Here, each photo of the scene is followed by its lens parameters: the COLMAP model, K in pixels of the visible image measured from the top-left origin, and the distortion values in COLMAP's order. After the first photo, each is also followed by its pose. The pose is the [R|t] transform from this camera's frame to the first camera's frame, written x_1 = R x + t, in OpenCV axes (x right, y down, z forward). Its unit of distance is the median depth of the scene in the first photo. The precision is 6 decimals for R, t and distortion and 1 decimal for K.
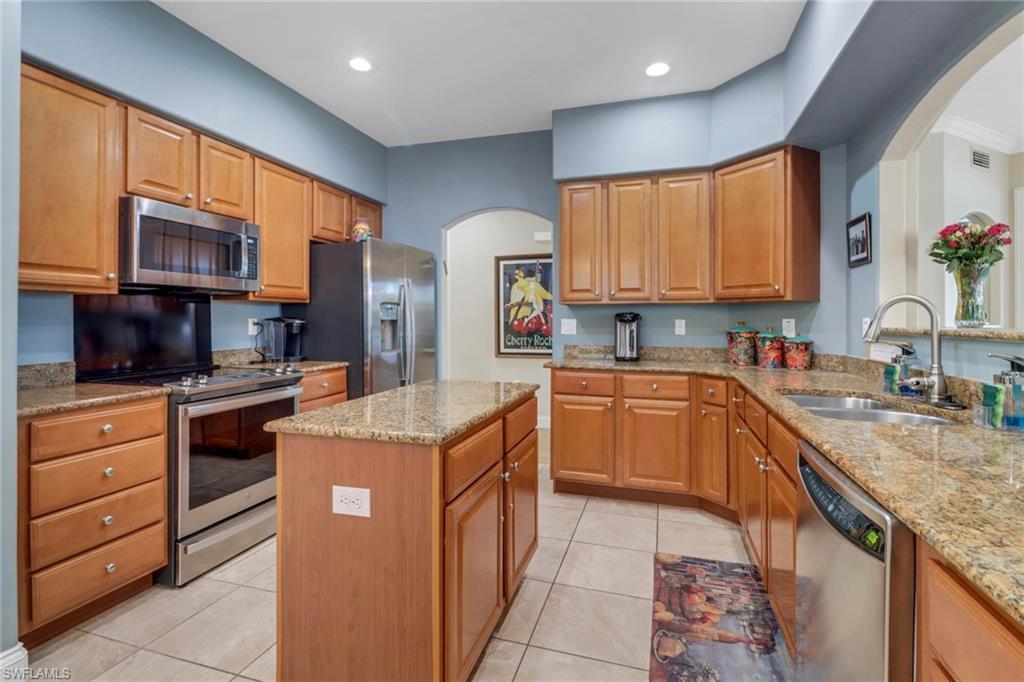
lens RADIAL K [[500.3, 0, 509.6], [0, 500.3, 319.3], [0, 0, 1]] dist [0.009534, -0.001870]
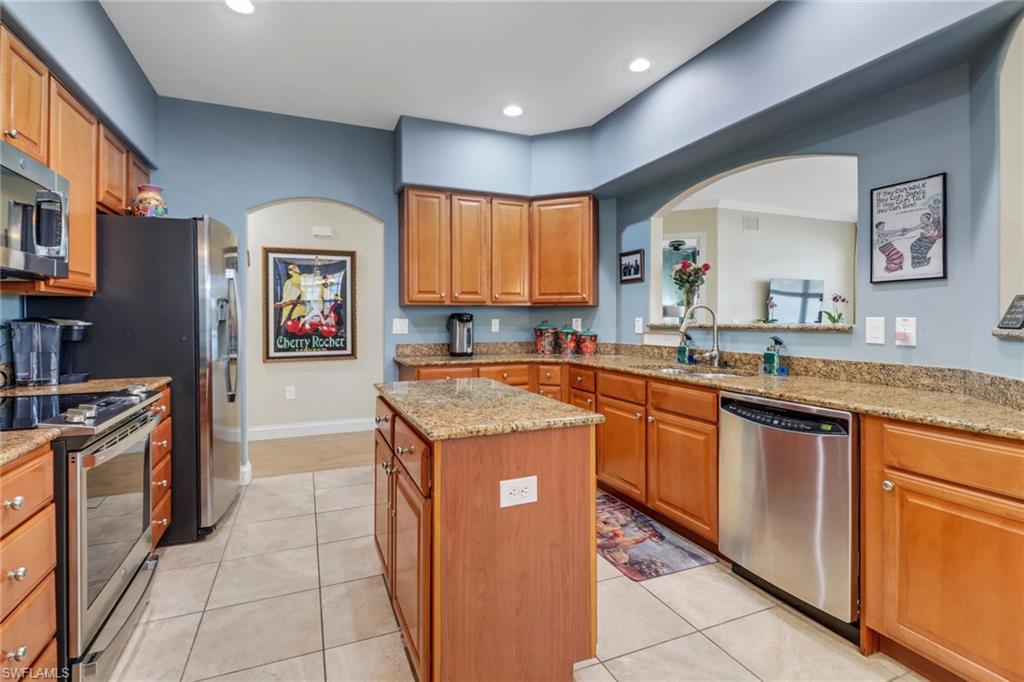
lens RADIAL K [[490.5, 0, 511.5], [0, 490.5, 321.4], [0, 0, 1]] dist [0.005169, 0.000440]
pose [[0.755959, -0.005321, 0.654597, -0.466786], [0.002485, 0.999983, 0.005258, -0.000160], [-0.654614, -0.002349, 0.755960, 0.107555]]
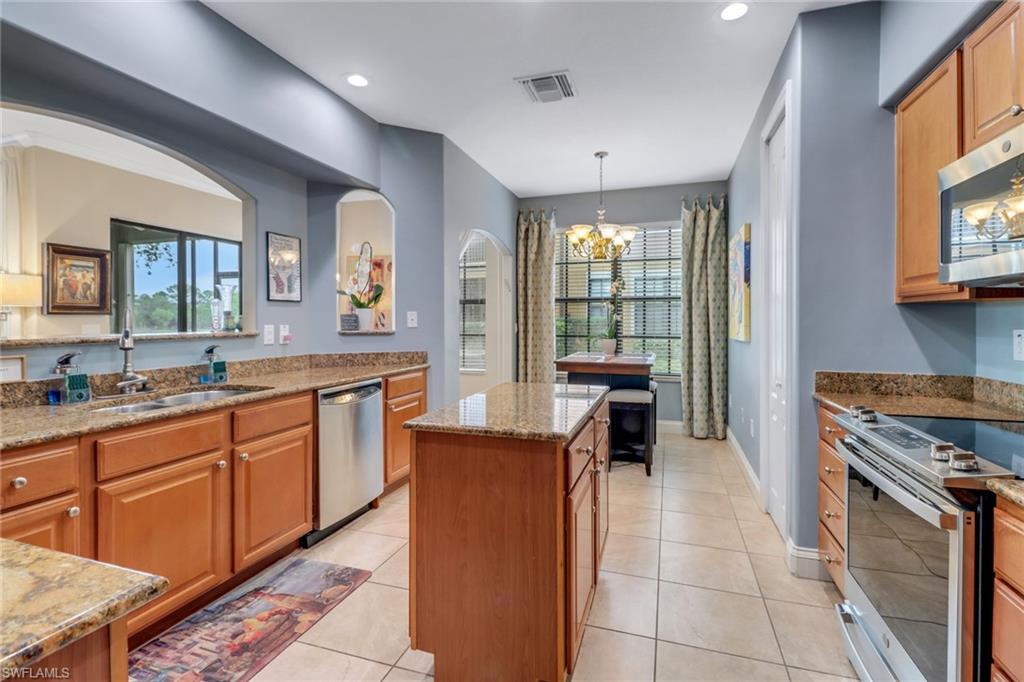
lens RADIAL K [[472.7, 0, 505.3], [0, 472.7, 323.0], [0, 0, 1]] dist [0.017330, -0.001439]
pose [[-0.999673, -0.000293, 0.025562, -0.079423], [-0.000108, 0.999974, 0.007265, -0.013020], [-0.025563, 0.007260, -0.999647, 1.292625]]
